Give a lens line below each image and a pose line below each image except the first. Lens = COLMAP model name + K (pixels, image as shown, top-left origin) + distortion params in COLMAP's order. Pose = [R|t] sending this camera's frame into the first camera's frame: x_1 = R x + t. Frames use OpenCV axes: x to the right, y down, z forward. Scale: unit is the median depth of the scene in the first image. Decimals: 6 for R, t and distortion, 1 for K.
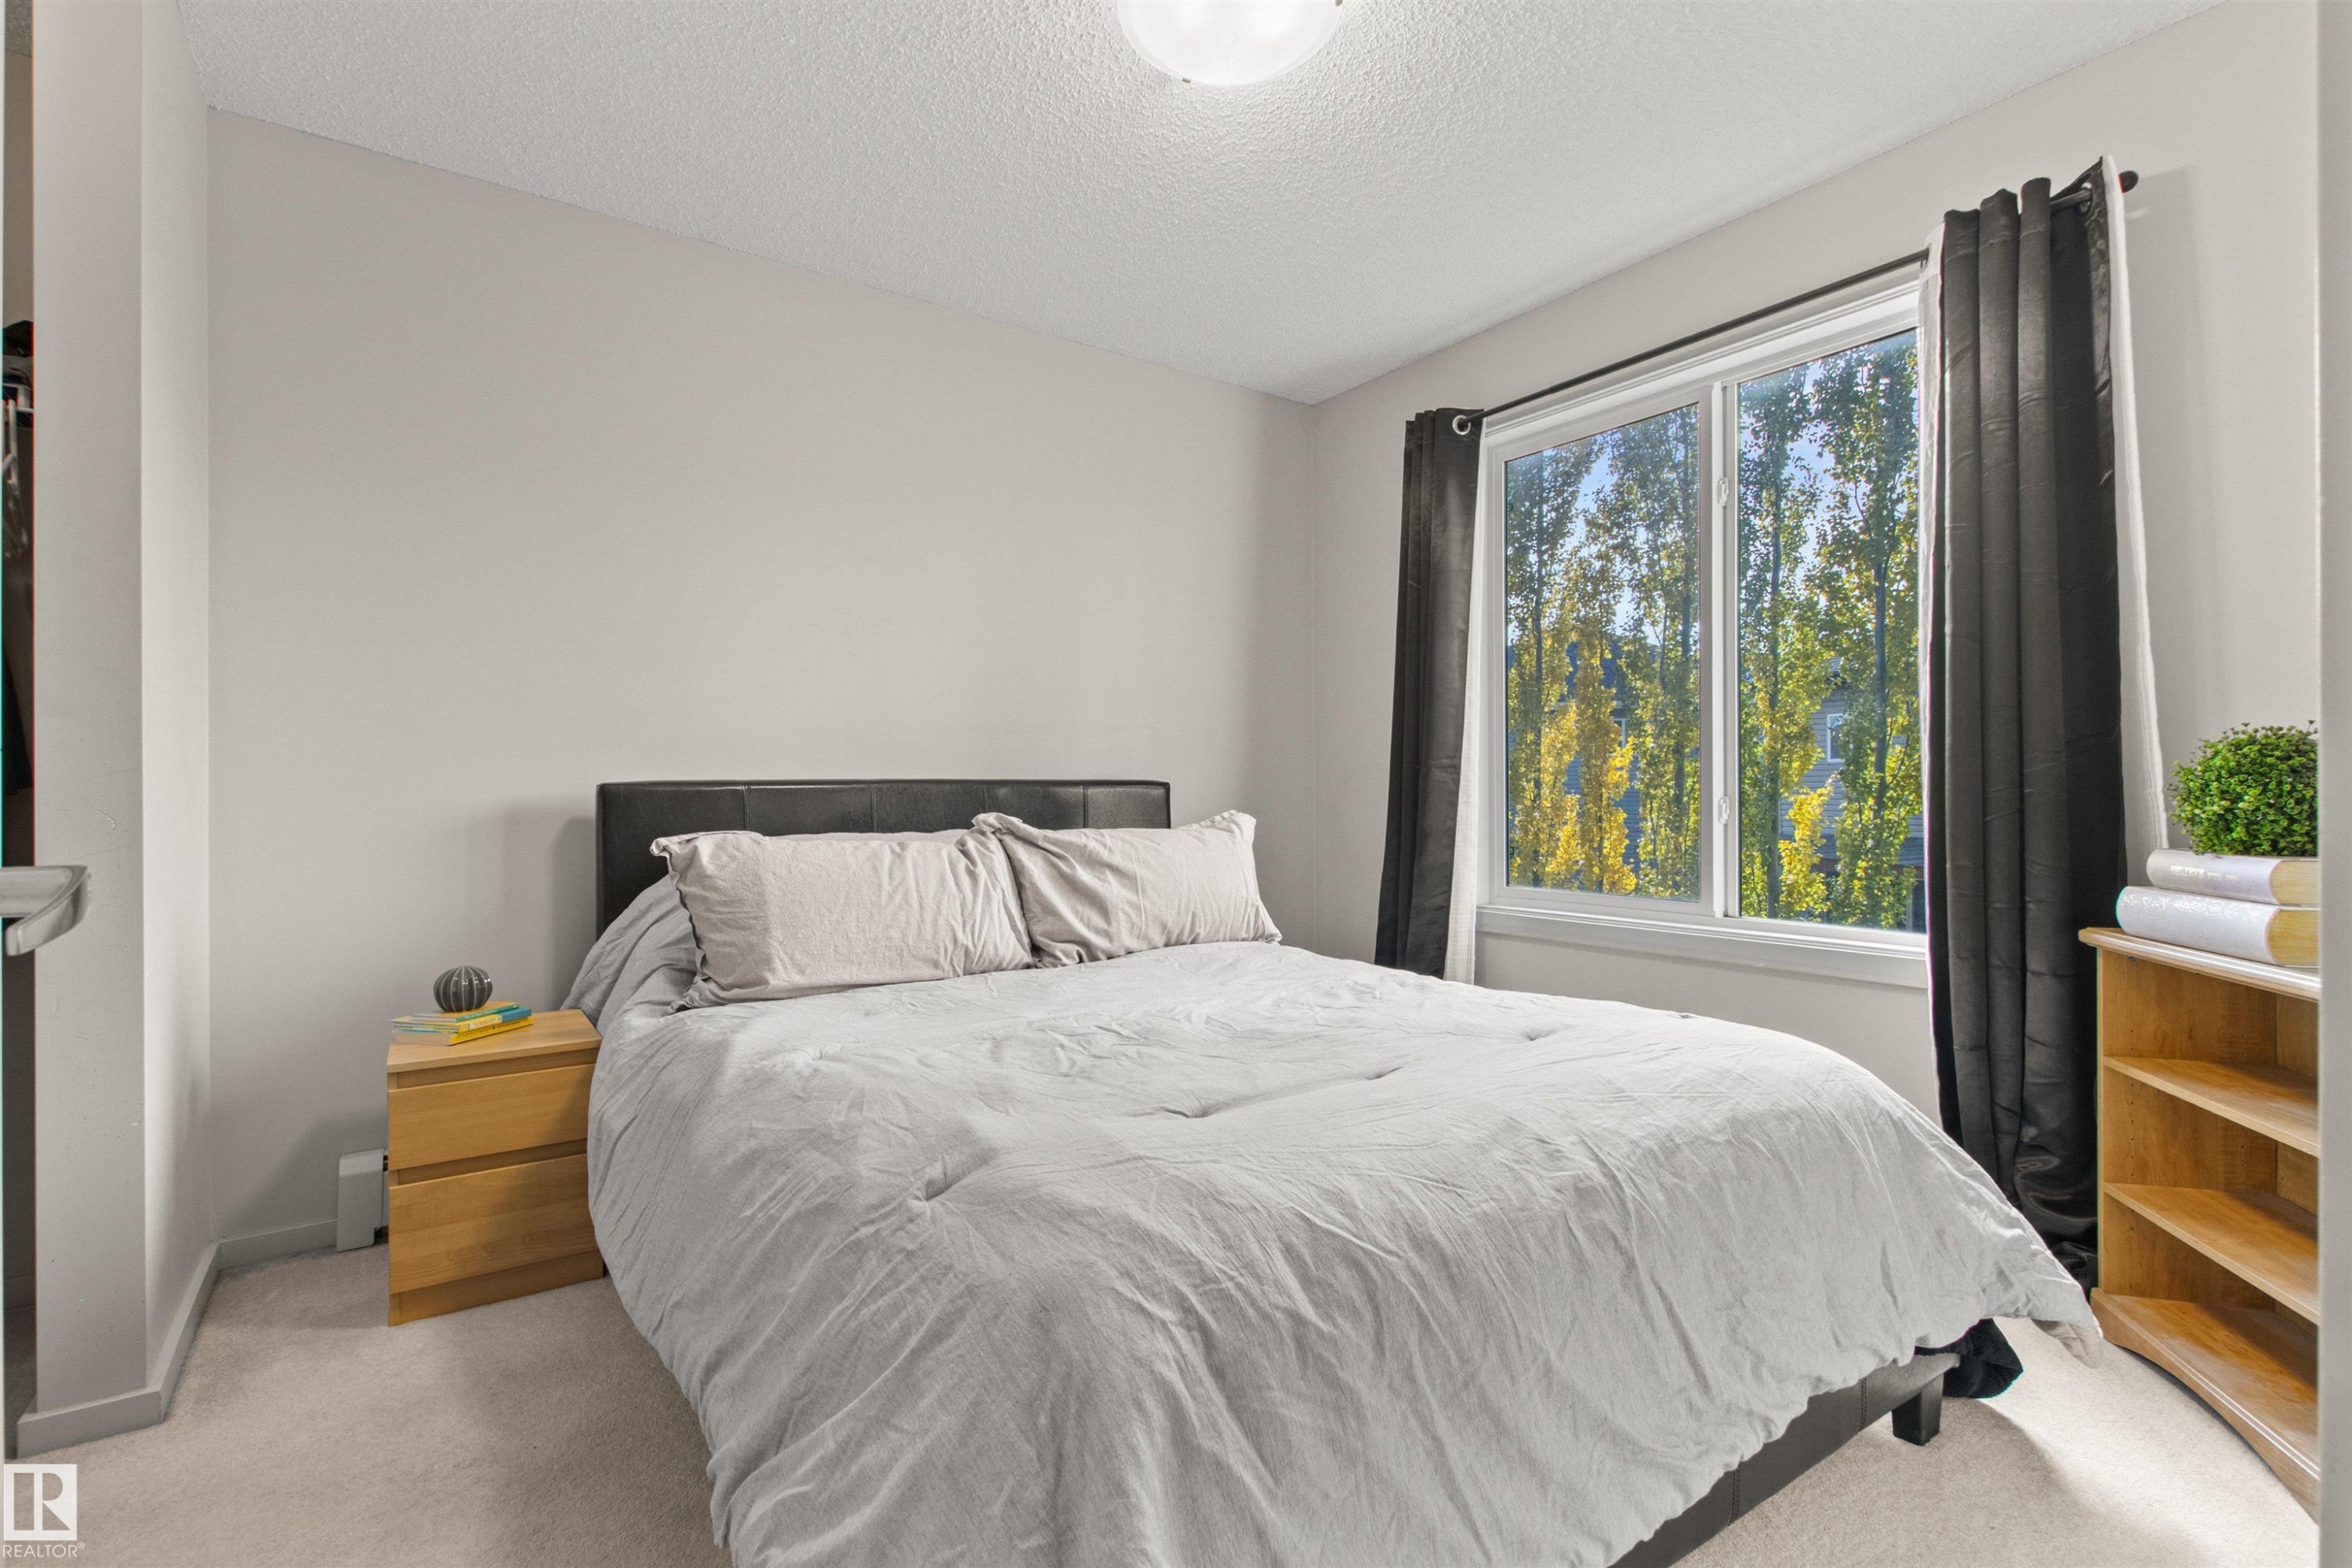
lens RADIAL K [[1085.2, 0, 1130.7], [0, 1085.2, 789.9], [0, 0, 1]] dist [-0.000282, -0.000298]
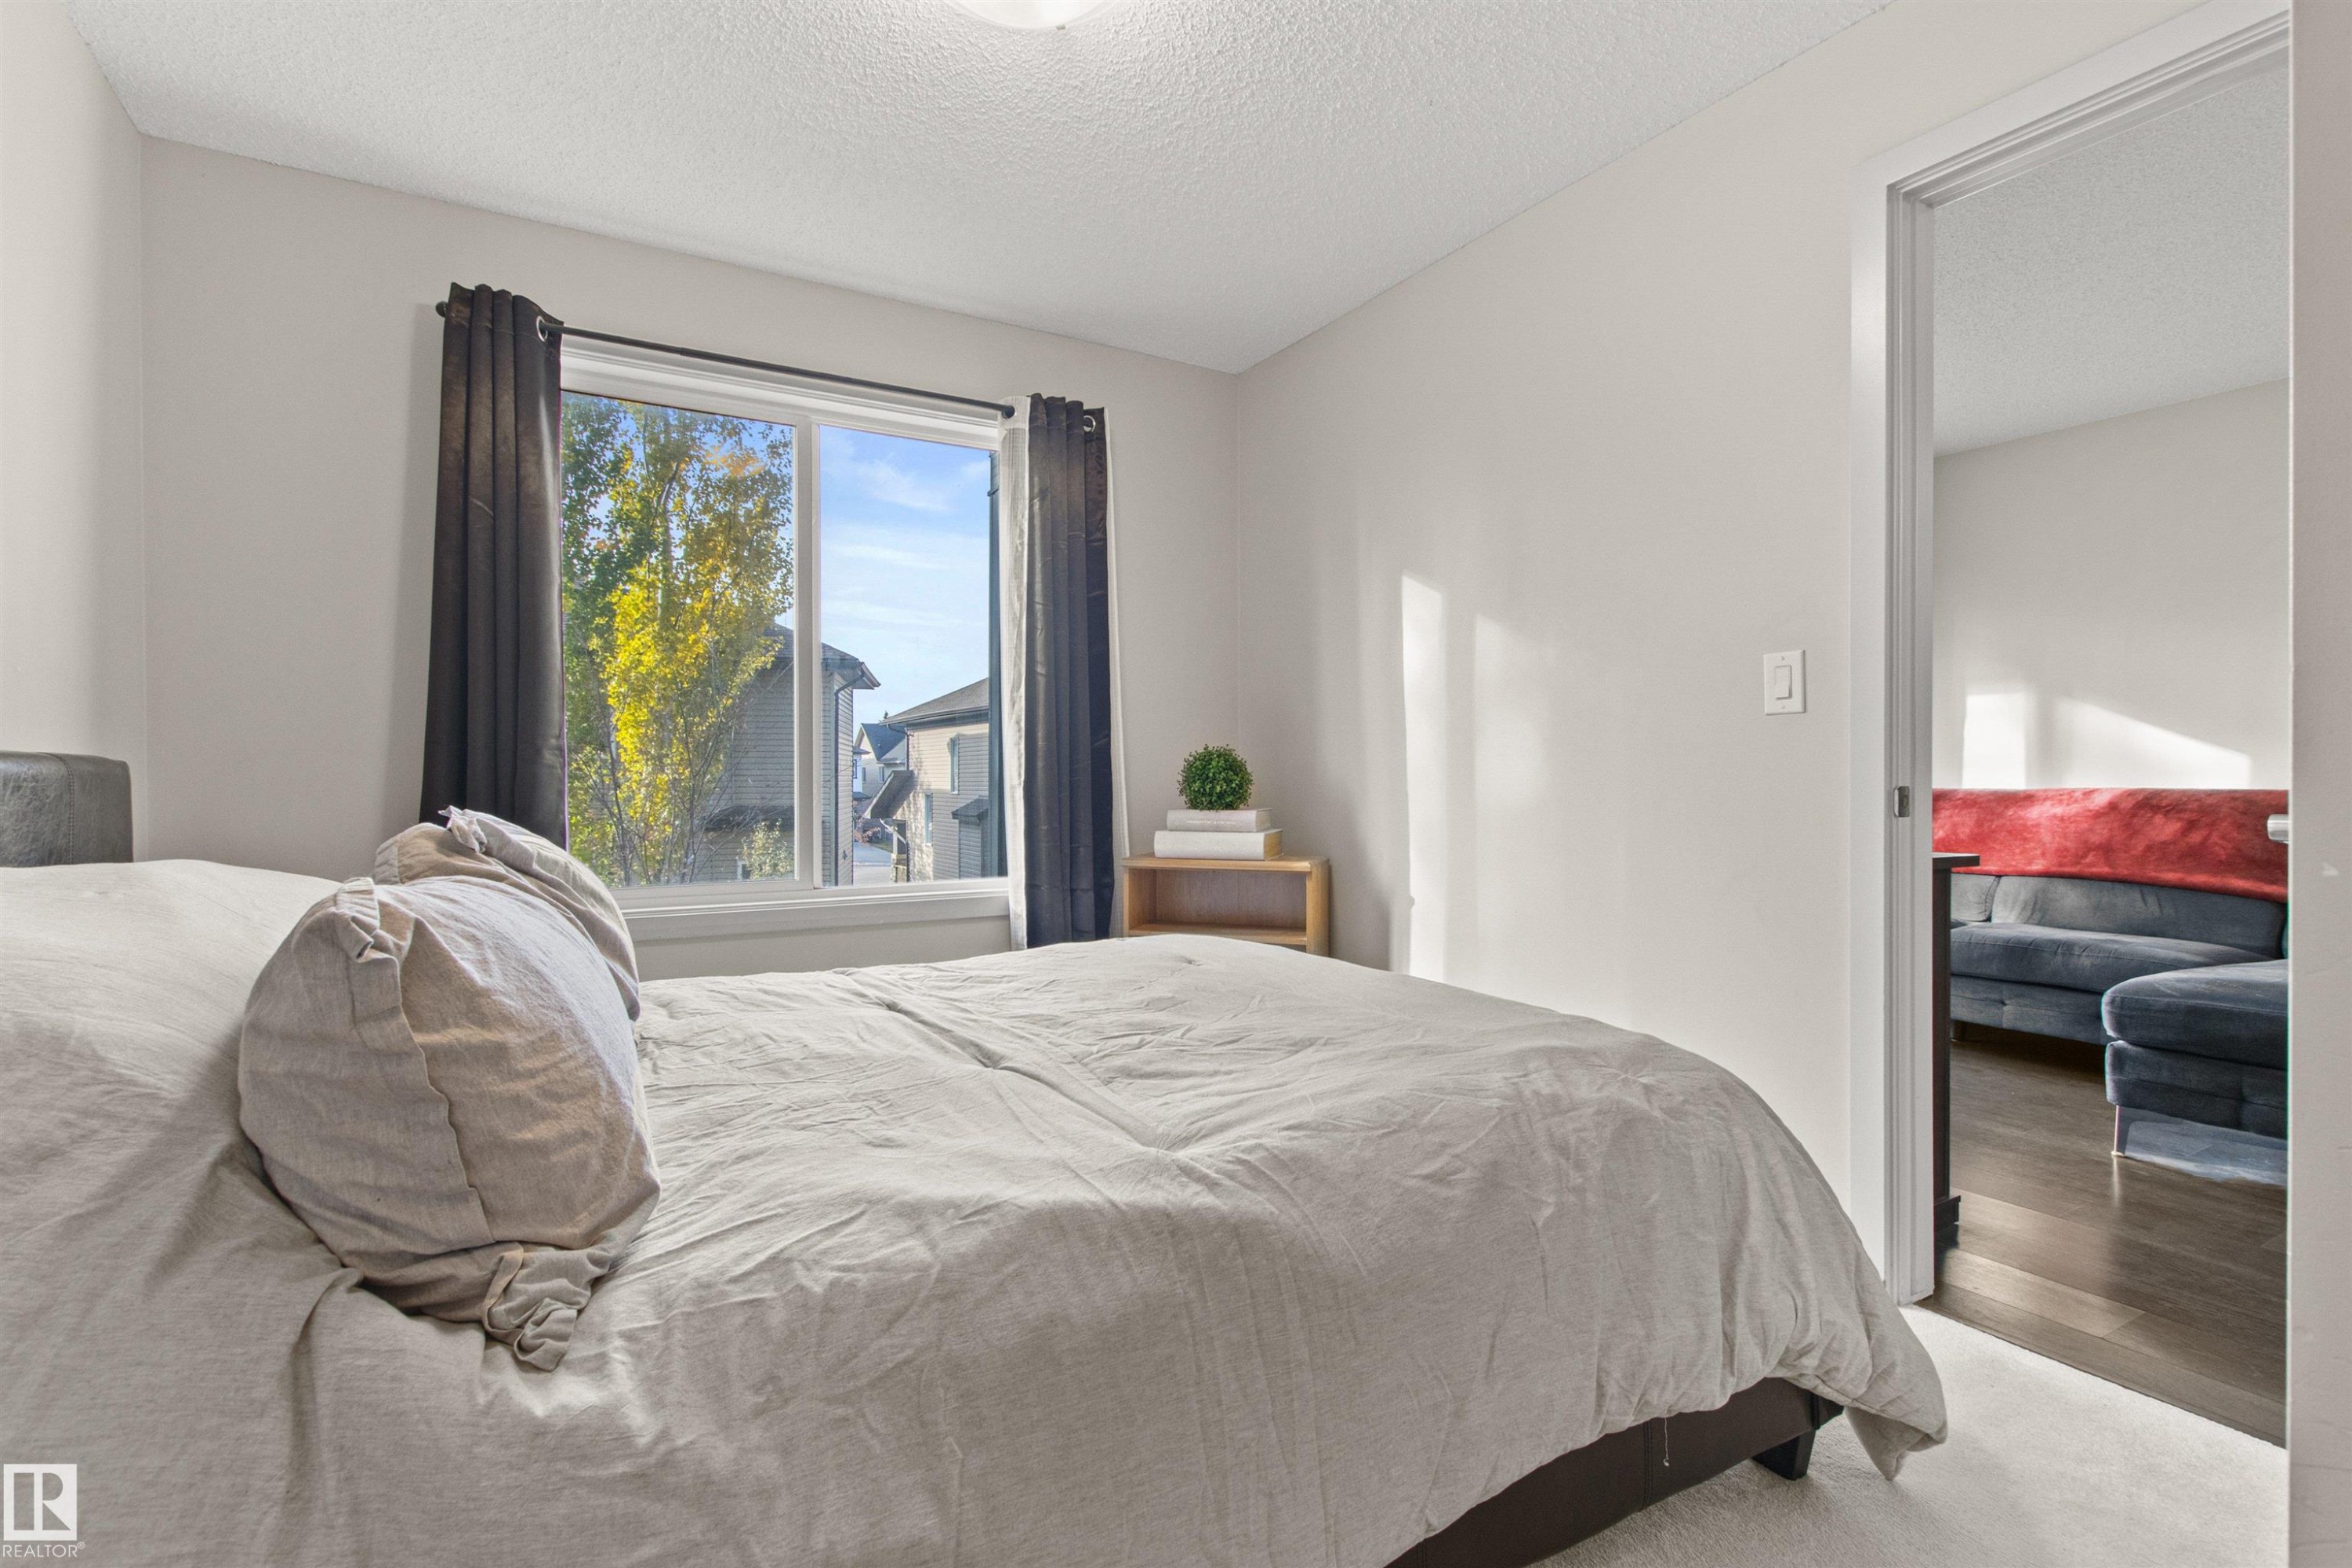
lens RADIAL K [[1104.7, 0, 1189.1], [0, 1104.7, 777.5], [0, 0, 1]] dist [0.003810, -0.000294]
pose [[0.044476, 0.001949, 0.999009, -0.770010], [0.000553, 0.999998, -0.001976, 0.003717], [-0.999010, 0.000640, 0.044474, 0.728667]]
